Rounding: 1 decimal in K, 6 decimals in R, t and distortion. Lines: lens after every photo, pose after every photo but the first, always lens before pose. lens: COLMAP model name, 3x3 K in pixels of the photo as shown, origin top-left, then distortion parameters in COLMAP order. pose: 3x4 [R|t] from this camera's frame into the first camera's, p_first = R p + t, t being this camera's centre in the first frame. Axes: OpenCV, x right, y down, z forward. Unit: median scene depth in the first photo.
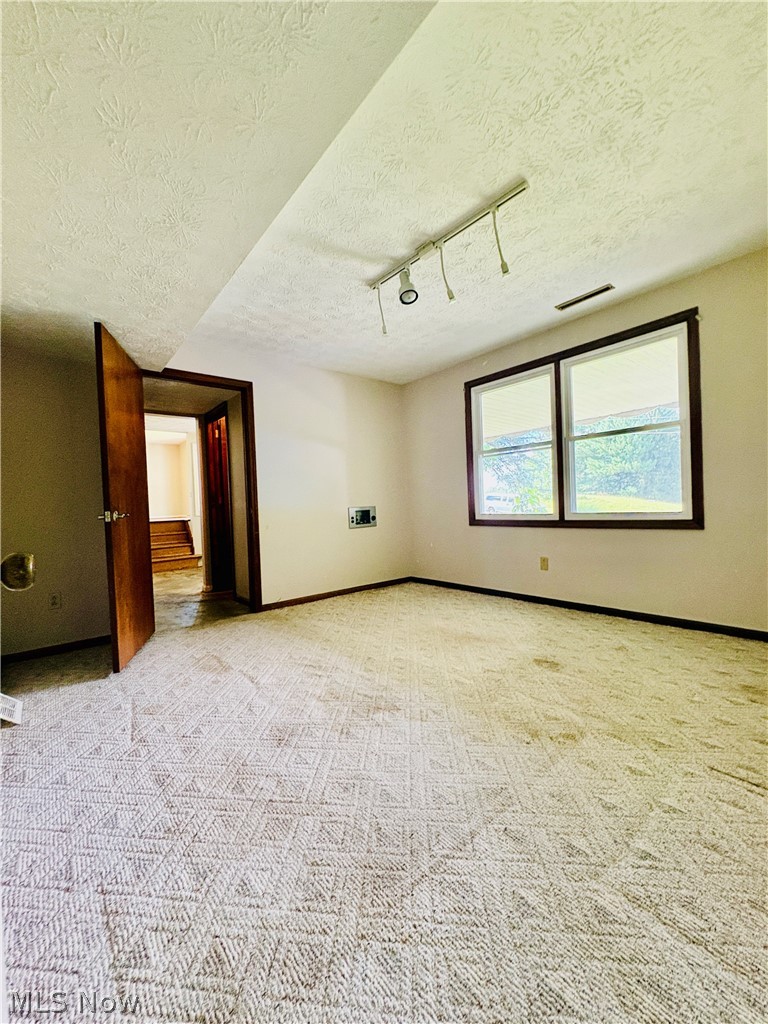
lens RADIAL K [[407.6, 0, 385.6], [0, 407.6, 511.6], [0, 0, 1]] dist [-0.000766, 0.000255]
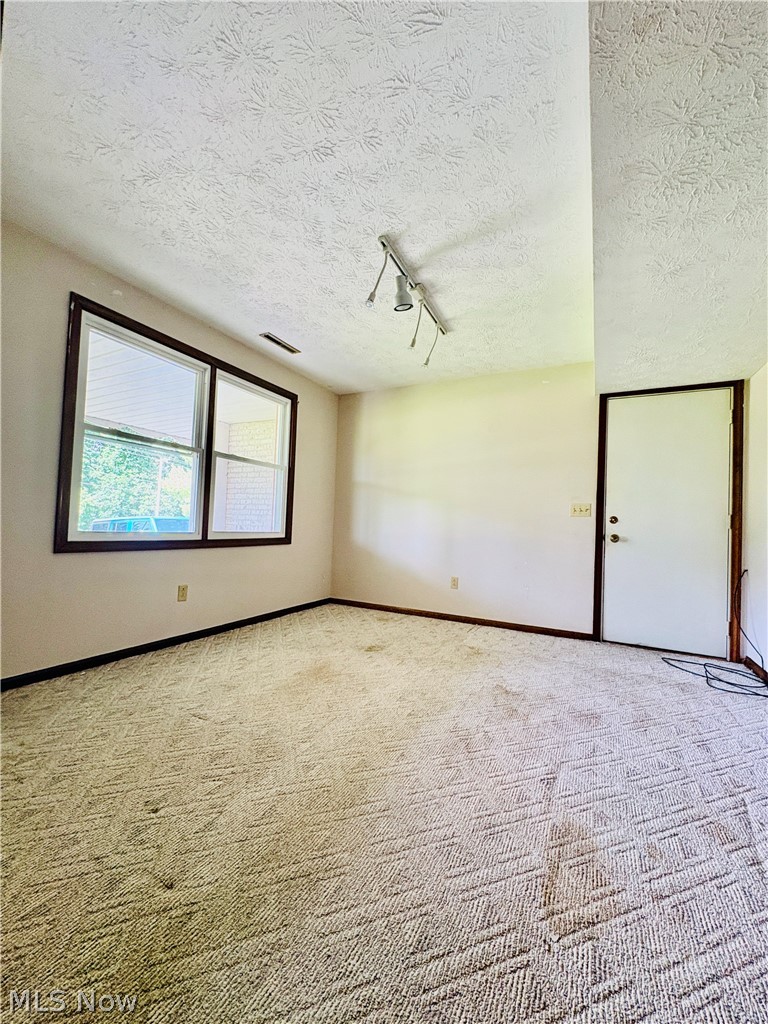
lens RADIAL K [[479.5, 0, 331.2], [0, 479.5, 505.2], [0, 0, 1]] dist [-0.000496, 0.000387]
pose [[-0.392601, 0.059406, 0.917788, -0.785547], [-0.006175, 0.997719, -0.067221, 0.017770], [-0.919688, -0.032059, -0.391339, 1.395655]]
